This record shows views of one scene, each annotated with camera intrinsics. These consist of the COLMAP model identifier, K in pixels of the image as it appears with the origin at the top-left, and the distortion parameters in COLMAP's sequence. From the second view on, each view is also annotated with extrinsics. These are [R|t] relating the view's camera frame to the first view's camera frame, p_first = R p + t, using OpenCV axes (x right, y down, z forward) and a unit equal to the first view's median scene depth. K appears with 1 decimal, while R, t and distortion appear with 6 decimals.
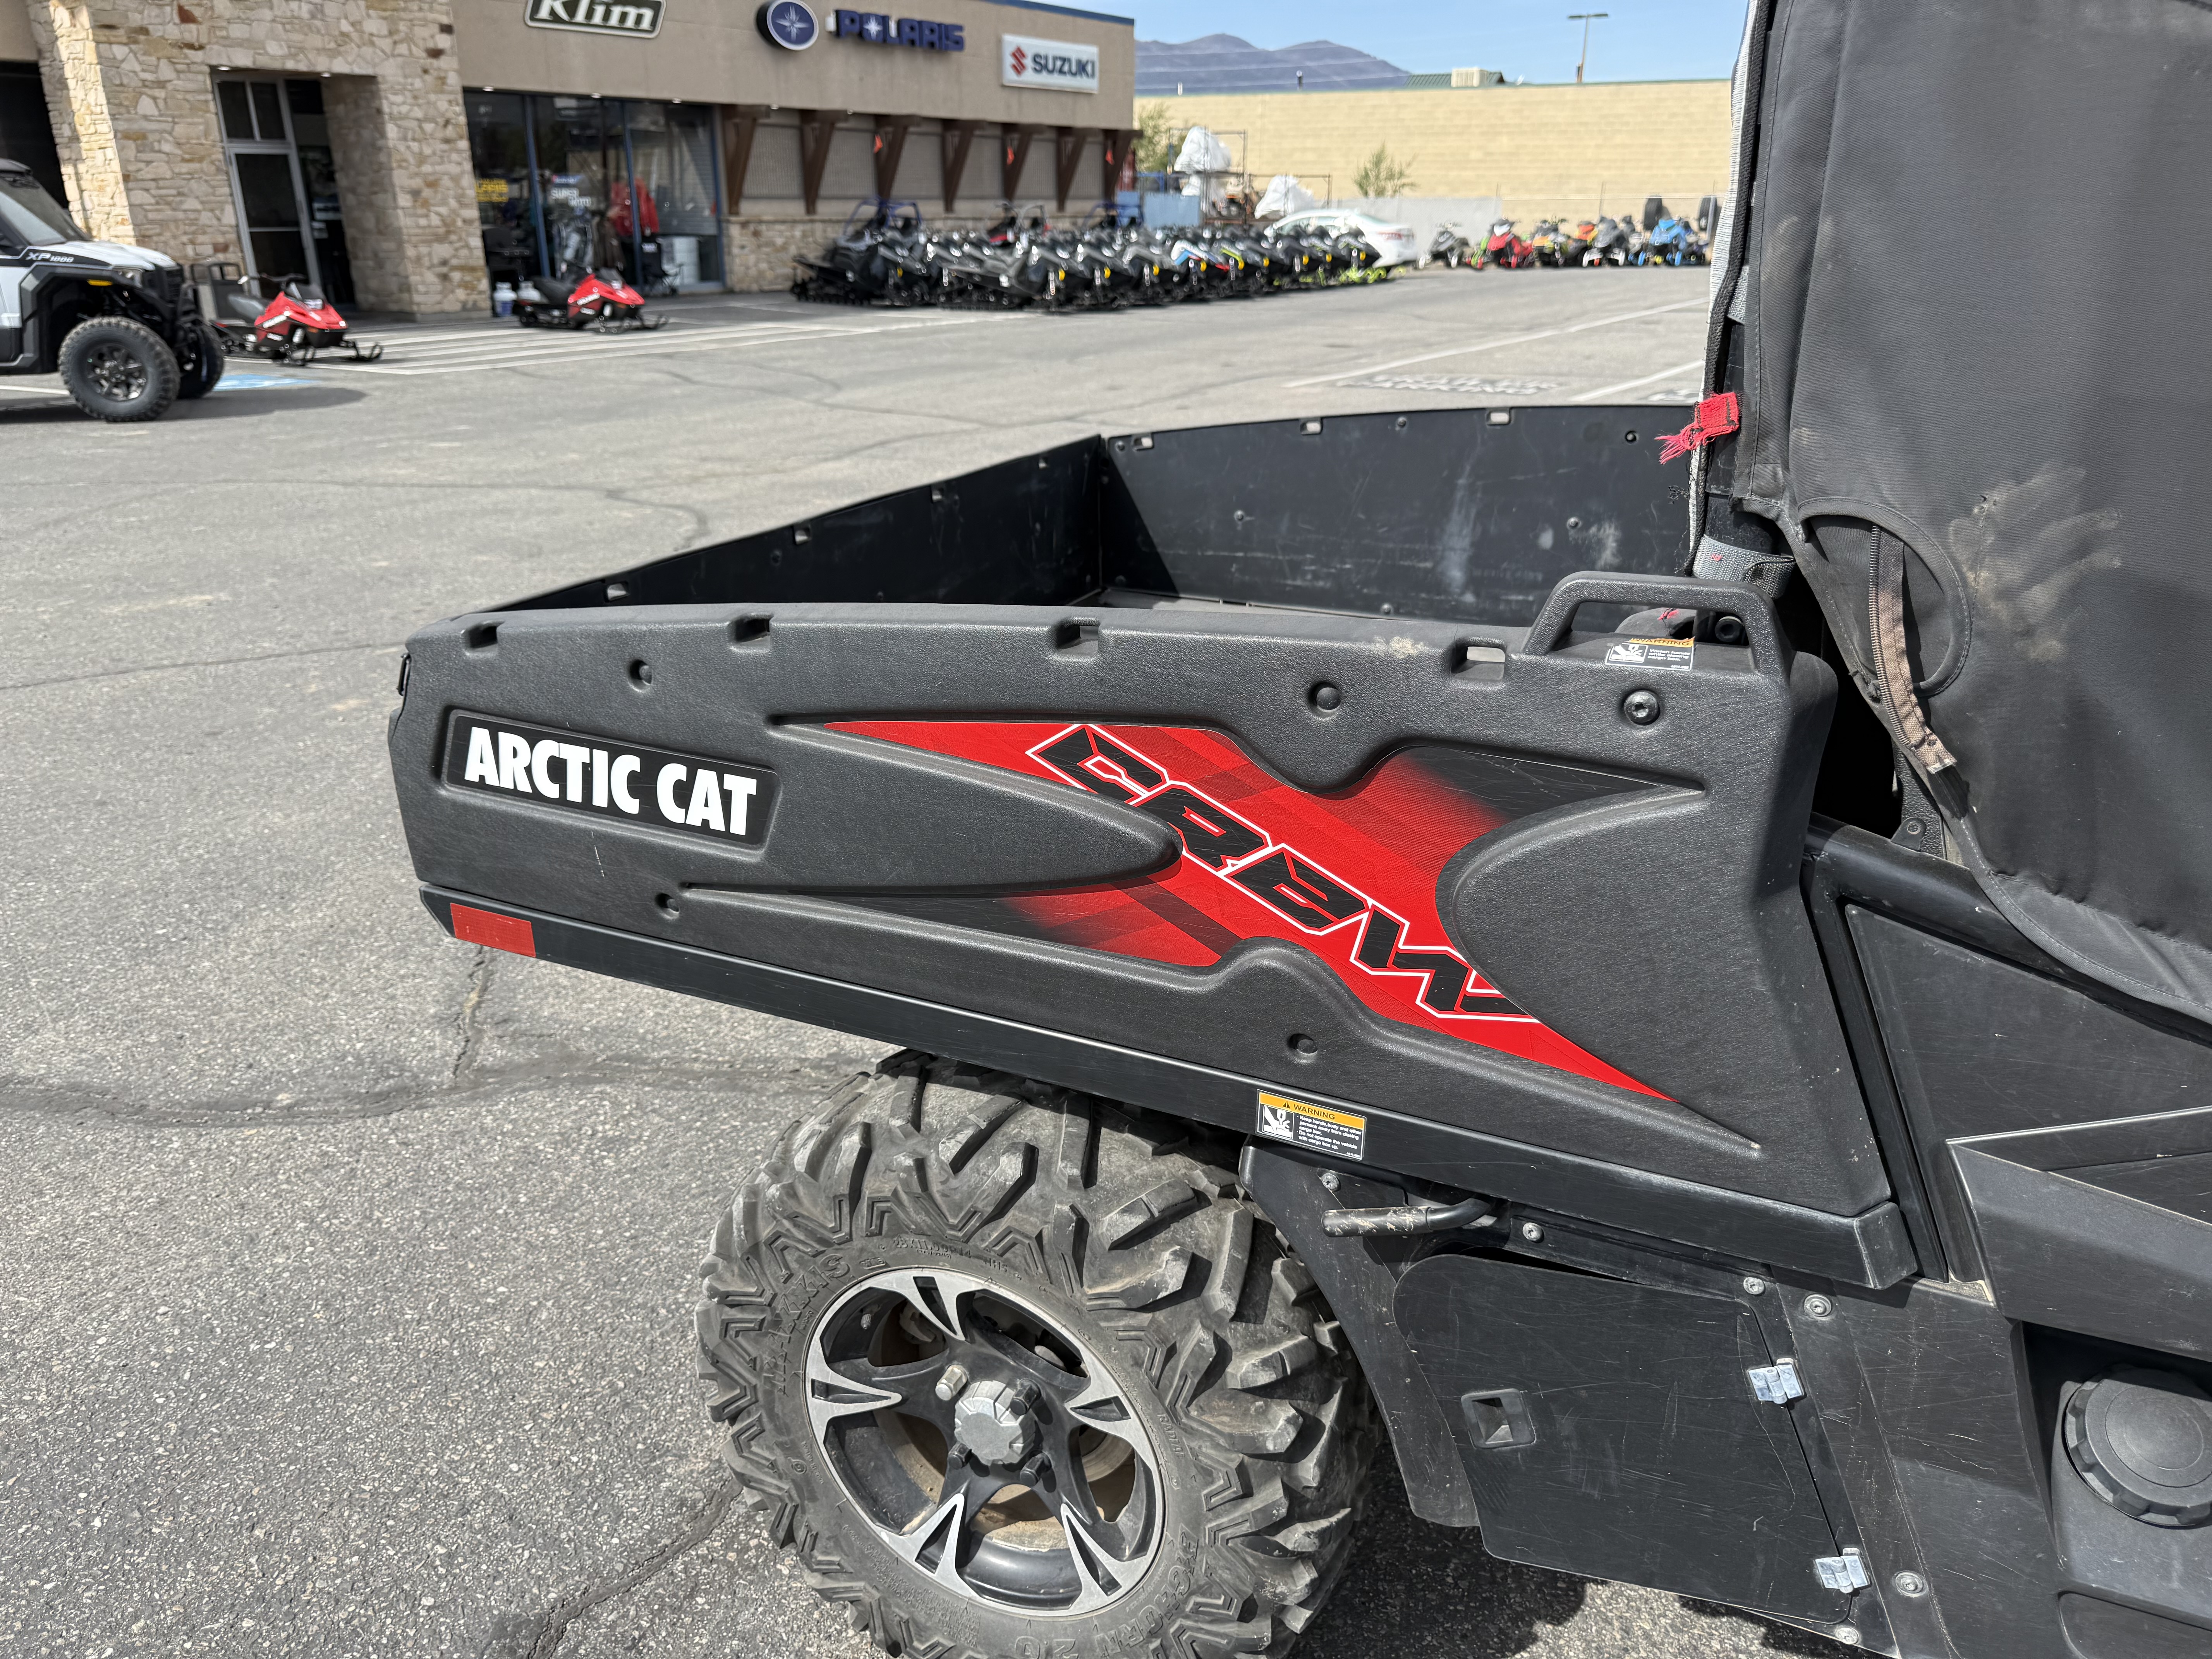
lens RADIAL K [[1561.4, 0, 1111.8], [0, 1561.4, 847.2], [0, 0, 1]] dist [0.109074, -0.177588]
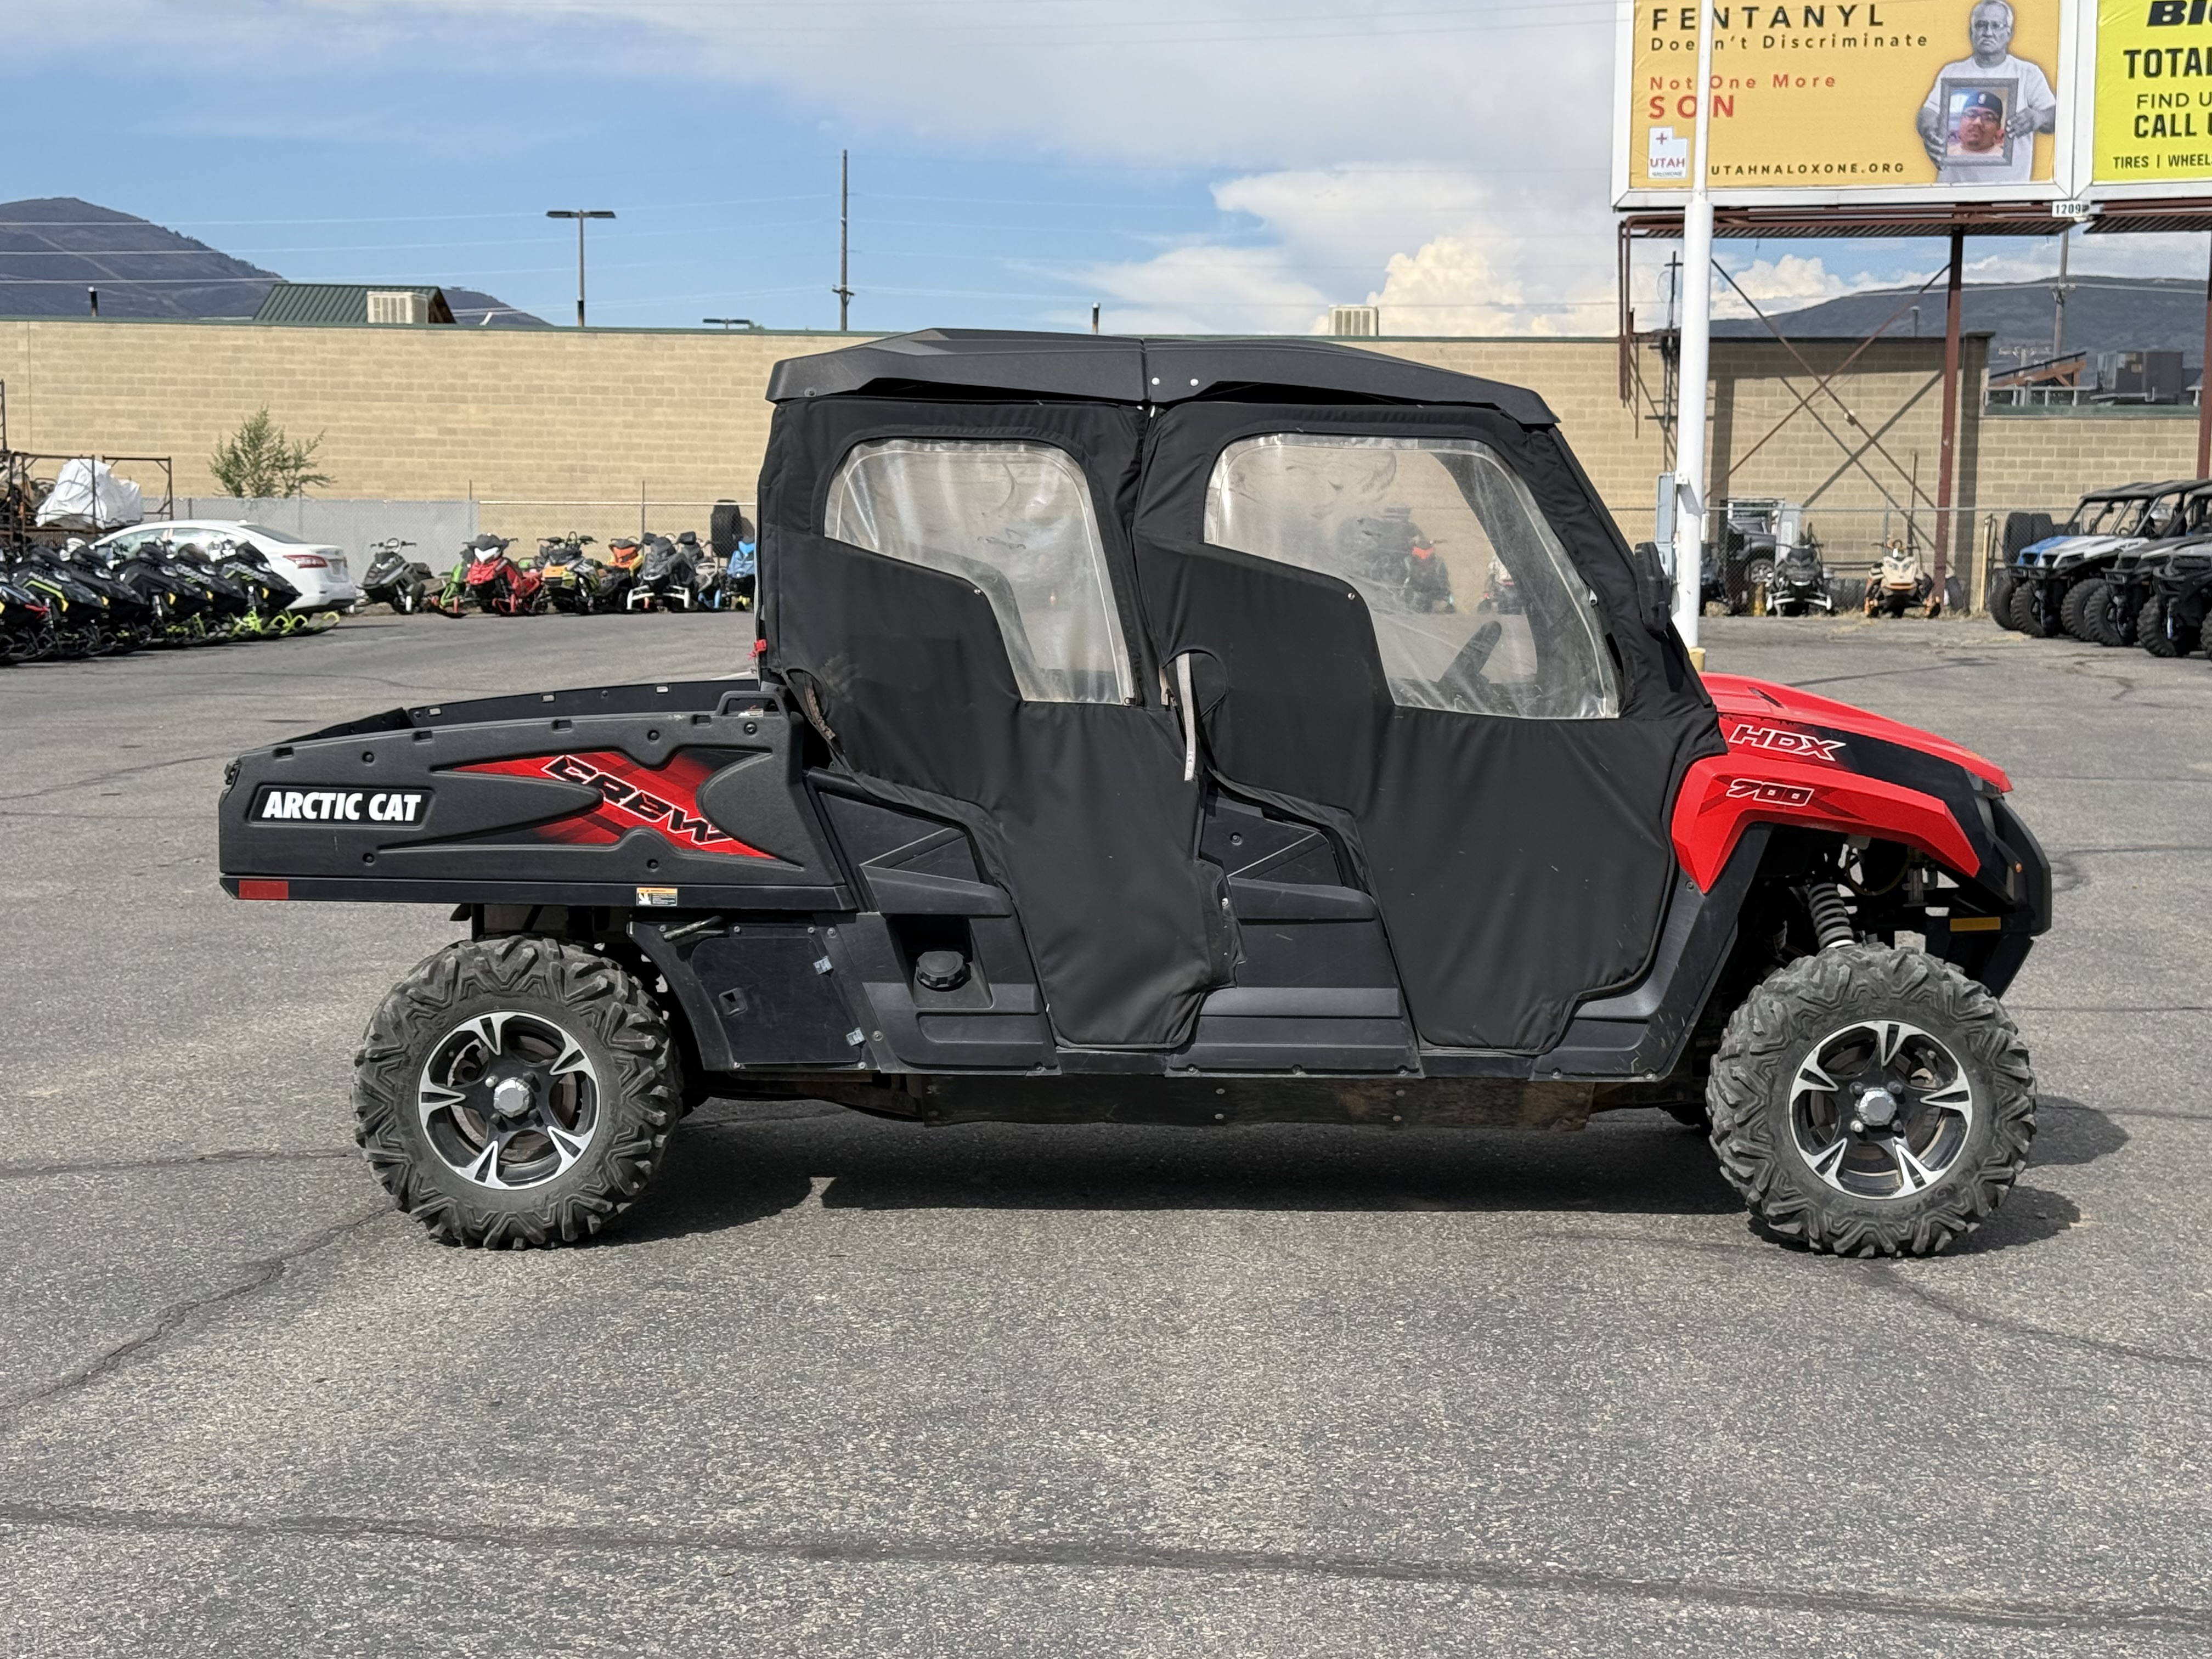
lens RADIAL K [[3175.2, 0, 1106.0], [0, 3175.2, 829.5], [0, 0, 1]] dist [0.139050, -0.117408]
pose [[0.911111, -0.031950, 0.410922, -1.231166], [0.145550, 0.957697, -0.248256, 1.331601], [-0.385607, 0.285998, 0.877218, -3.606156]]
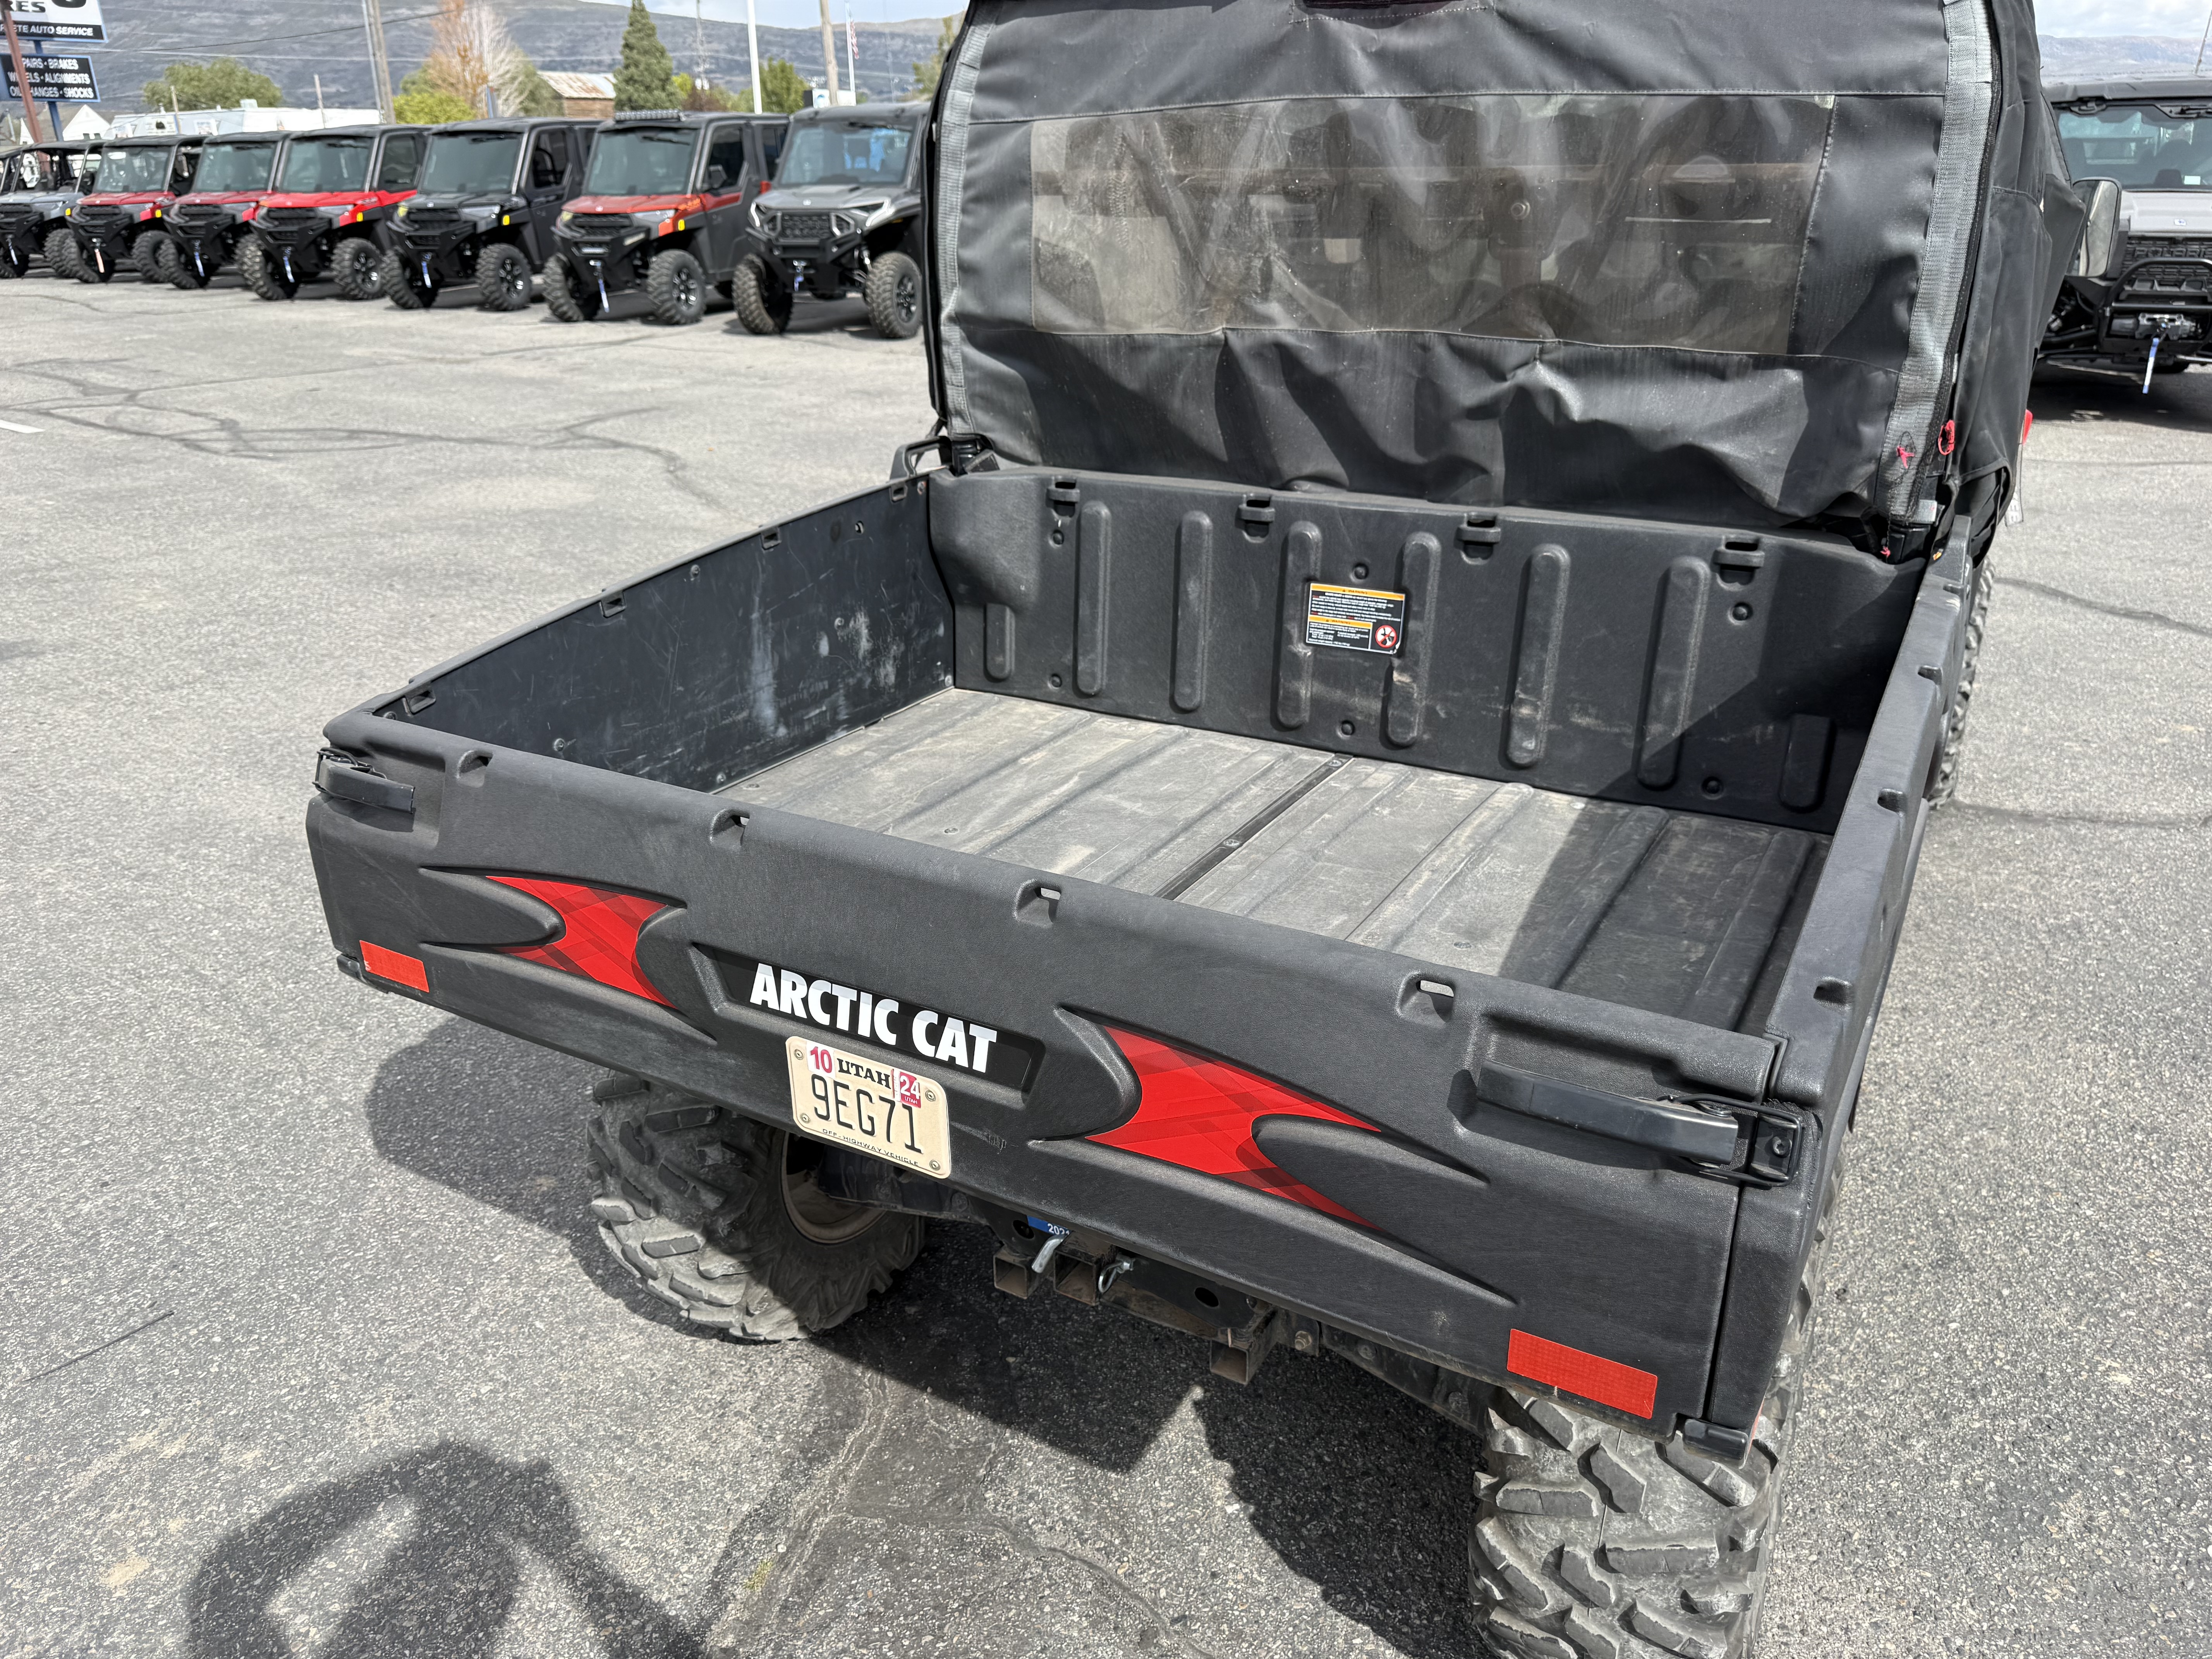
lens RADIAL K [[1584.1, 0, 1111.5], [0, 1584.1, 849.8], [0, 0, 1]] dist [0.036920, -0.051282]
pose [[0.093010, -0.397611, 0.912828, -1.079191], [0.384500, 0.860025, 0.335434, -0.581912], [-0.918427, 0.319784, 0.232873, 1.102132]]
